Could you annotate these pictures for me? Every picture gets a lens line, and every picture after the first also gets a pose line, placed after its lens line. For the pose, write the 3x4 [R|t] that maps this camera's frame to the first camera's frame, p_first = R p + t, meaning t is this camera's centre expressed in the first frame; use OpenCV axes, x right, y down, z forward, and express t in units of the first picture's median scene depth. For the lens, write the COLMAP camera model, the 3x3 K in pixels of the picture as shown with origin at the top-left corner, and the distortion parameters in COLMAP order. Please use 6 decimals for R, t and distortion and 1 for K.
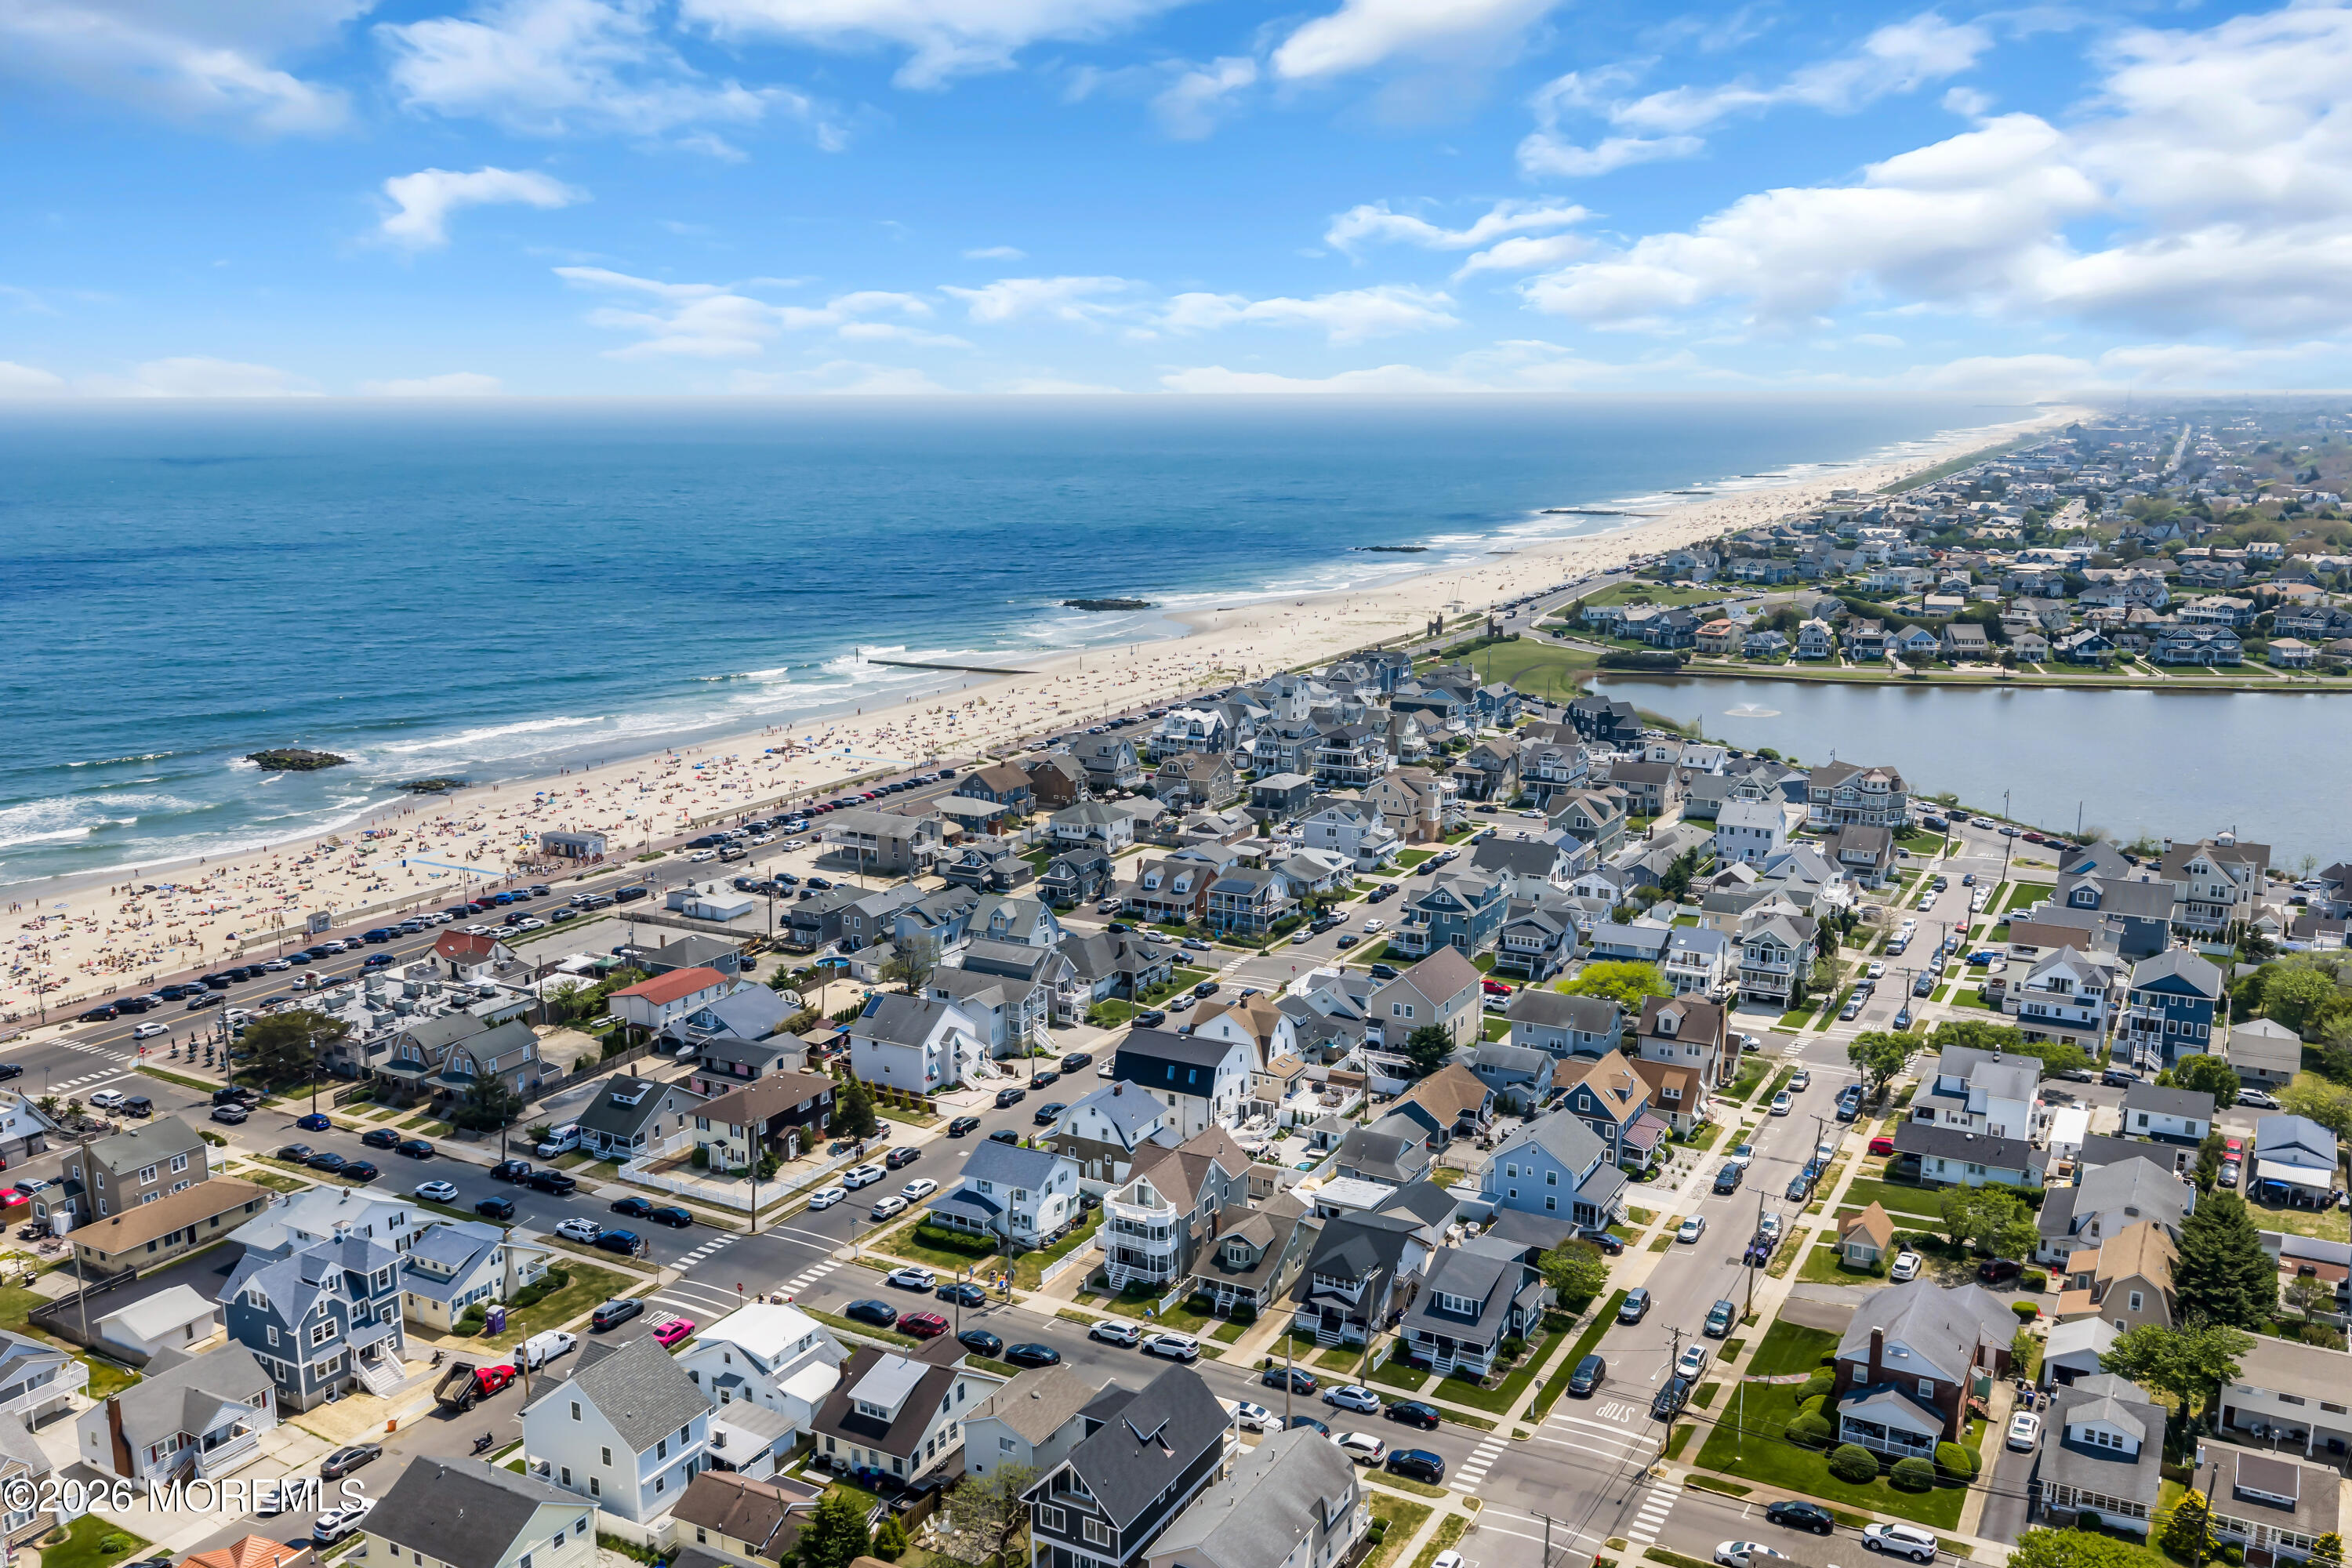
lens RADIAL K [[1942.8, 0, 1182.8], [0, 1942.8, 806.9], [0, 0, 1]] dist [0.031378, -0.060382]
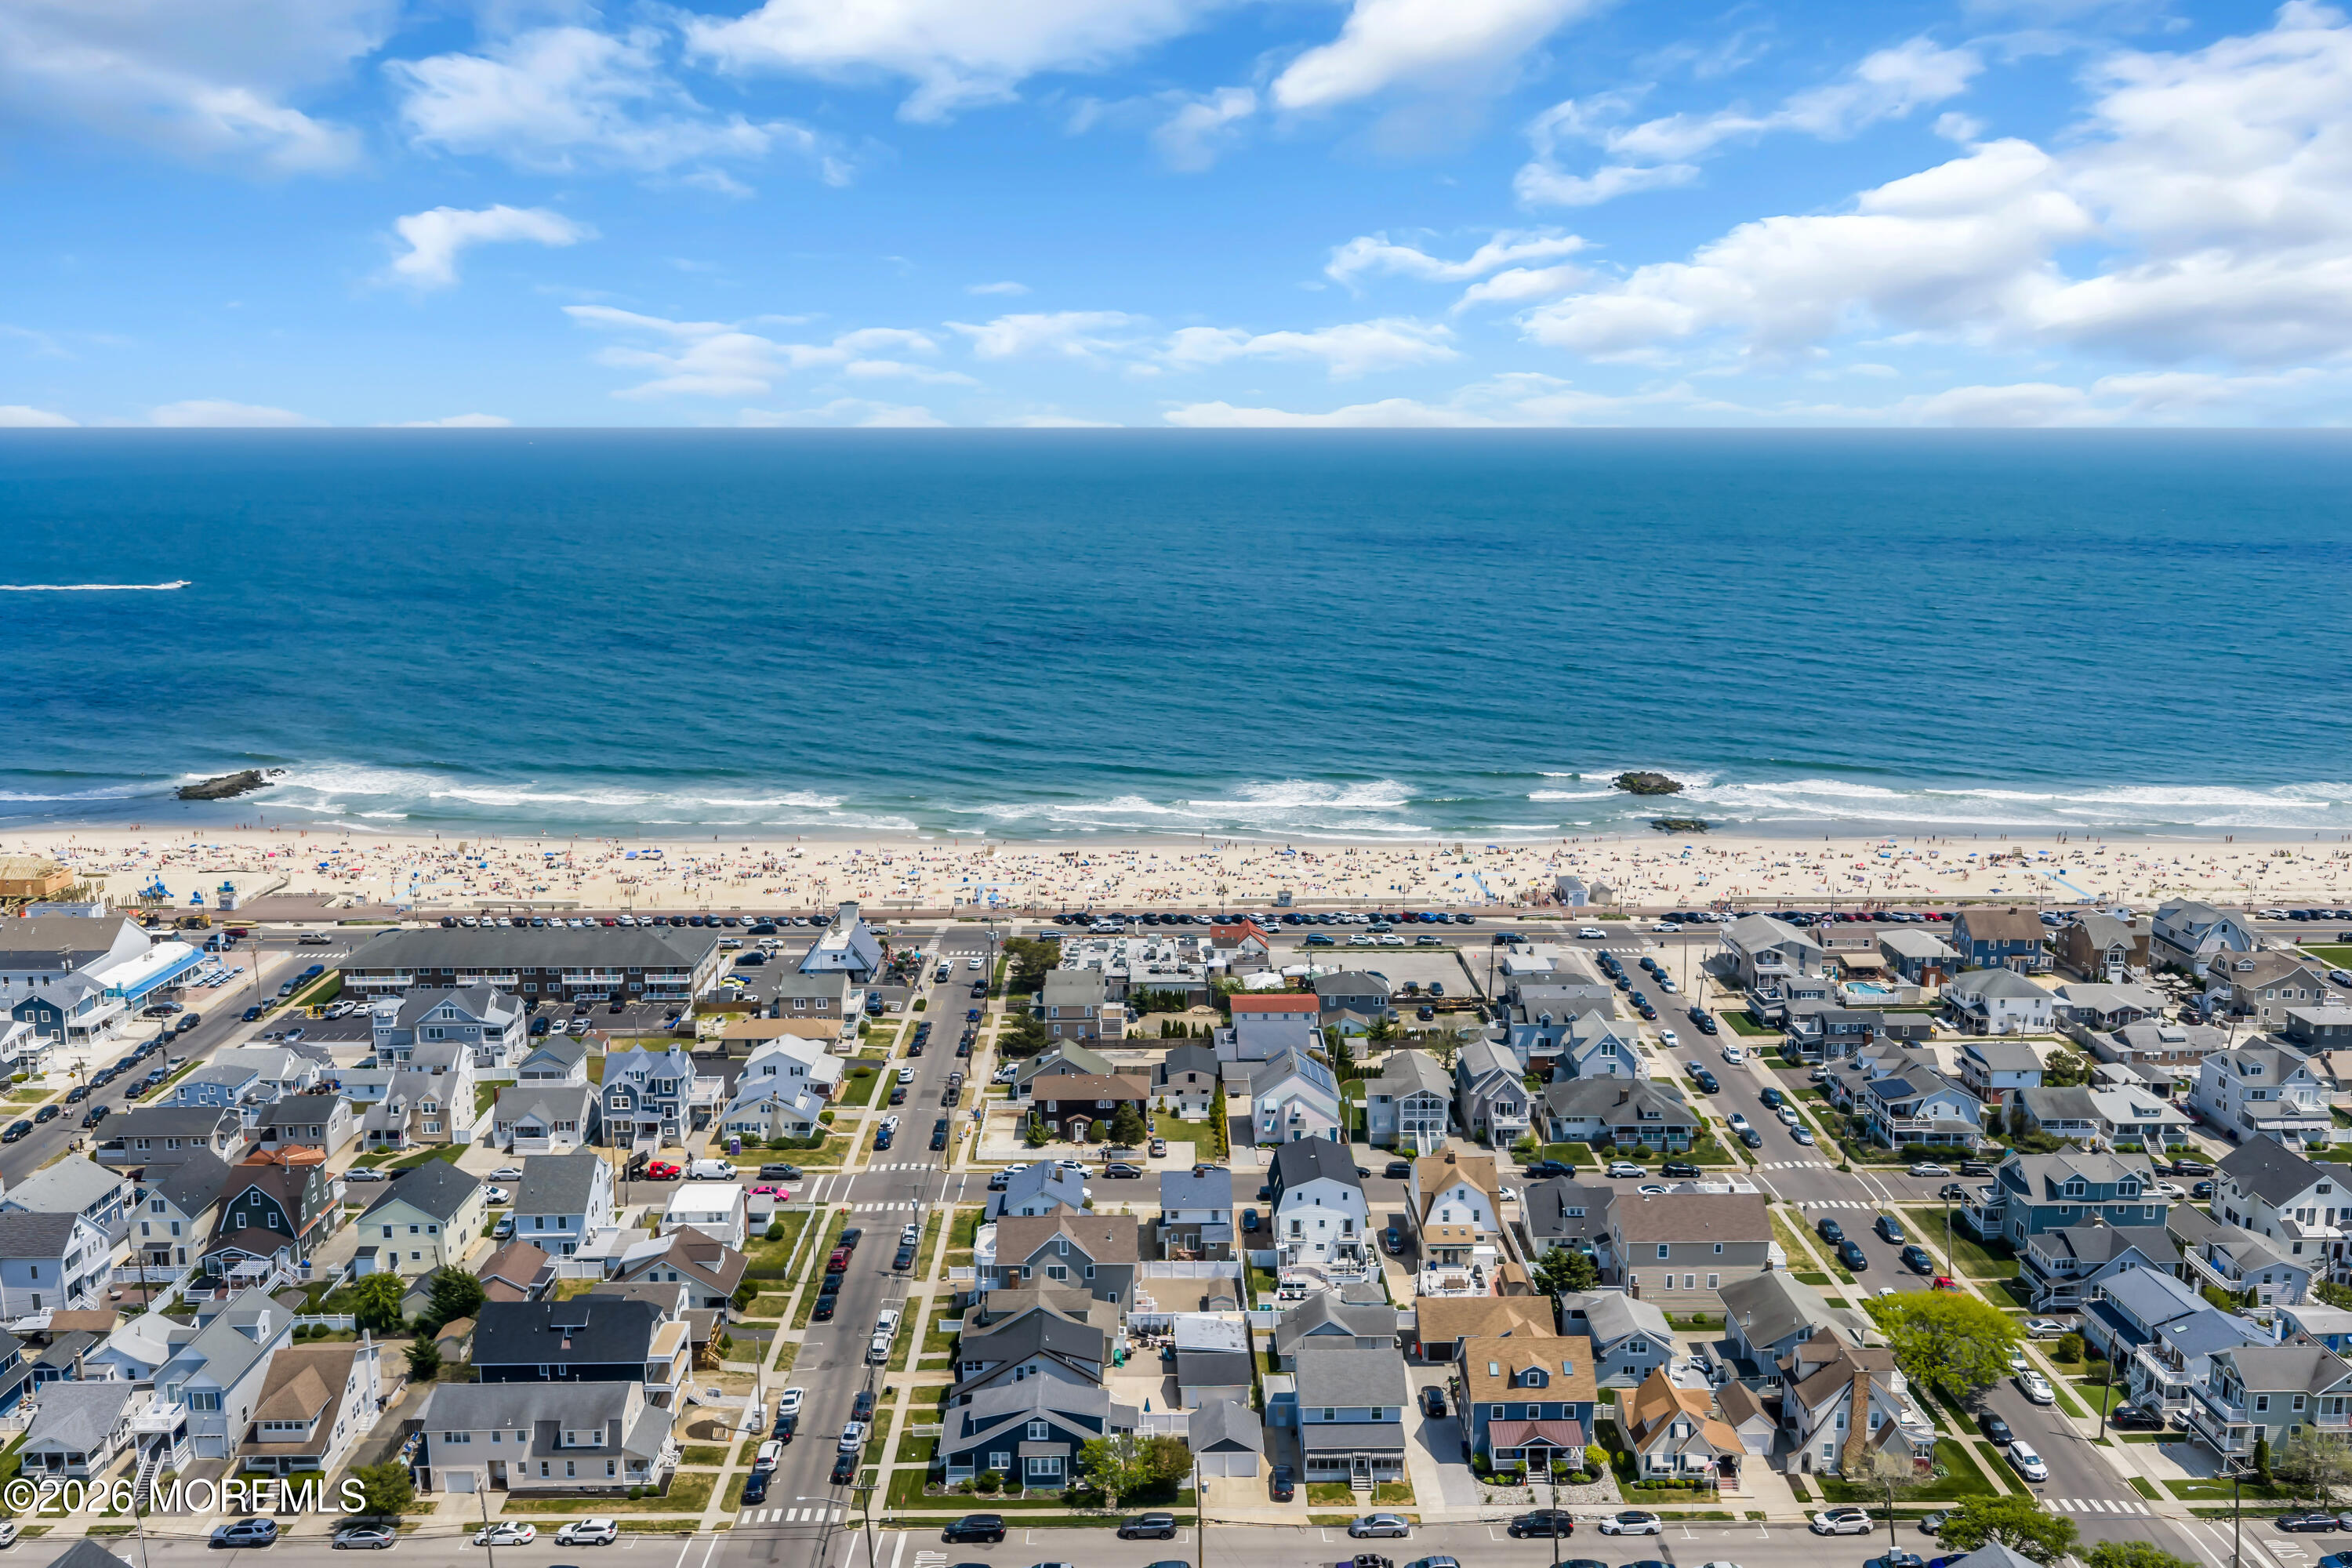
lens RADIAL K [[1942.8, 0, 1182.8], [0, 1942.8, 806.9], [0, 0, 1]] dist [0.031378, -0.060382]
pose [[0.500396, 0.170222, -0.848898, 0.648823], [-0.180715, 0.979421, 0.089870, -0.112602], [0.846727, 0.108438, 0.520860, 0.325786]]
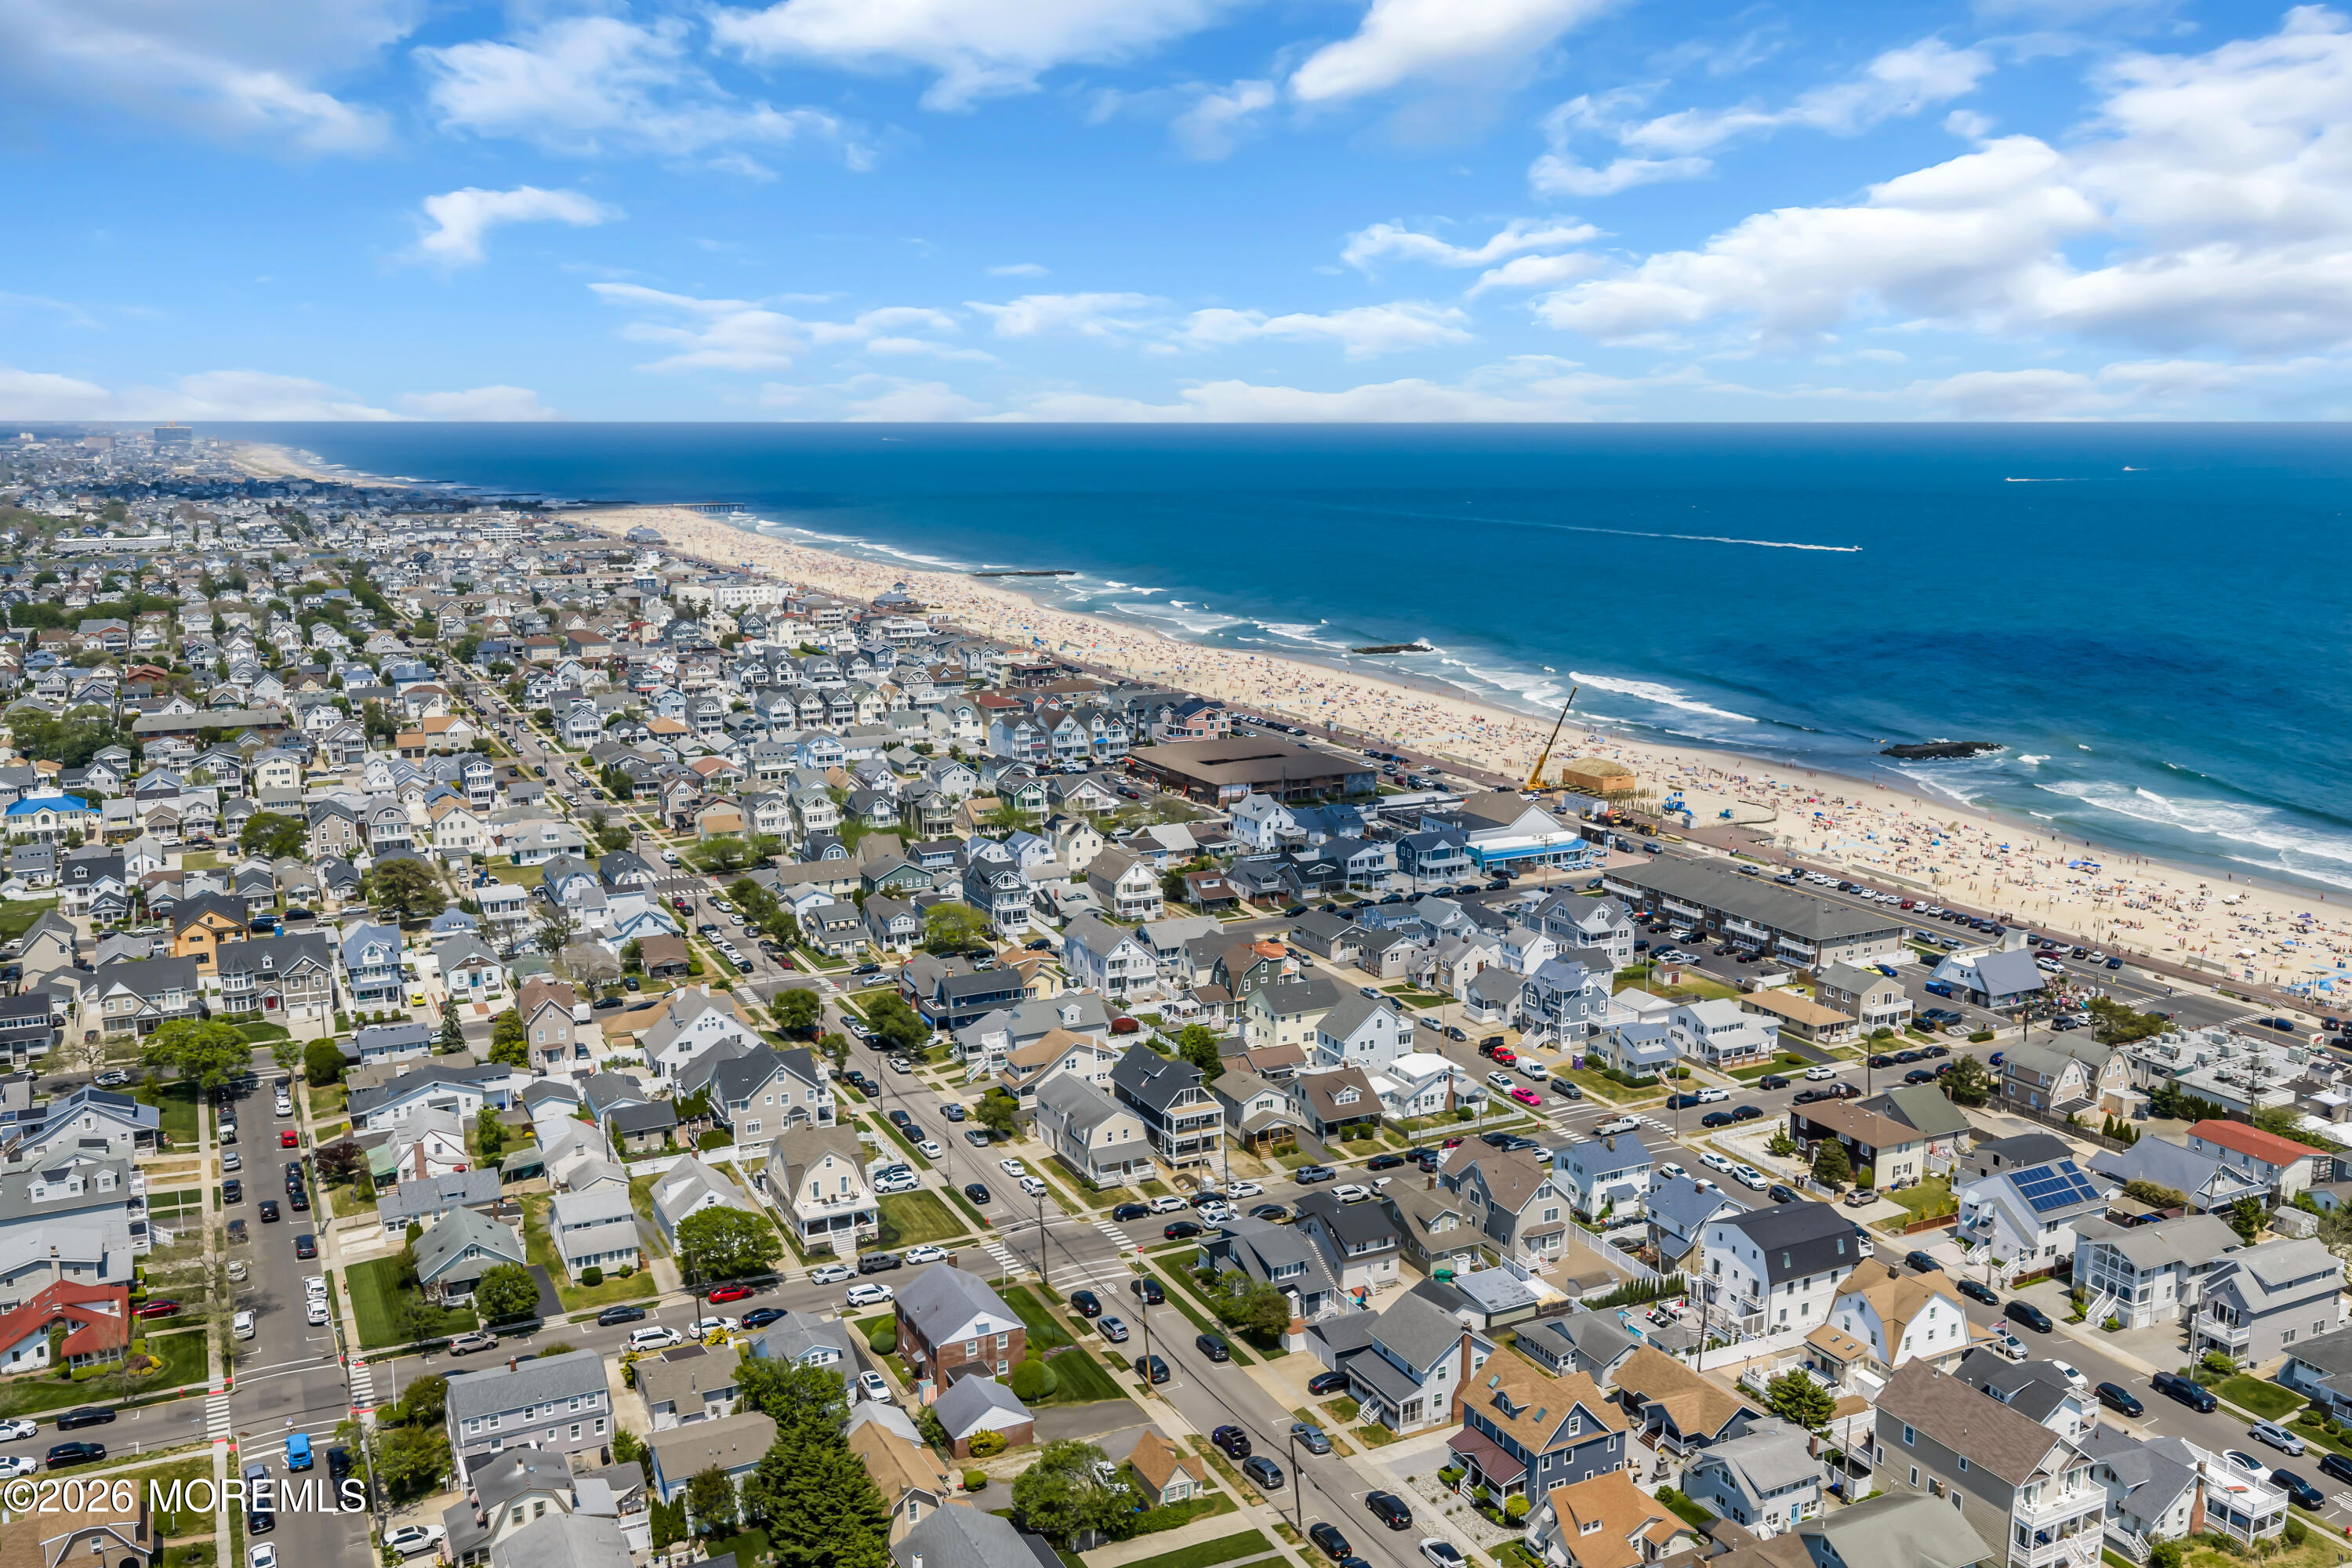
lens RADIAL K [[1942.8, 0, 1182.8], [0, 1942.8, 806.9], [0, 0, 1]] dist [0.031378, -0.060382]
pose [[-0.565255, 0.165165, -0.808212, 0.732741], [-0.167078, 0.936522, 0.308239, -0.252721], [0.807819, 0.309268, -0.501778, 0.967360]]
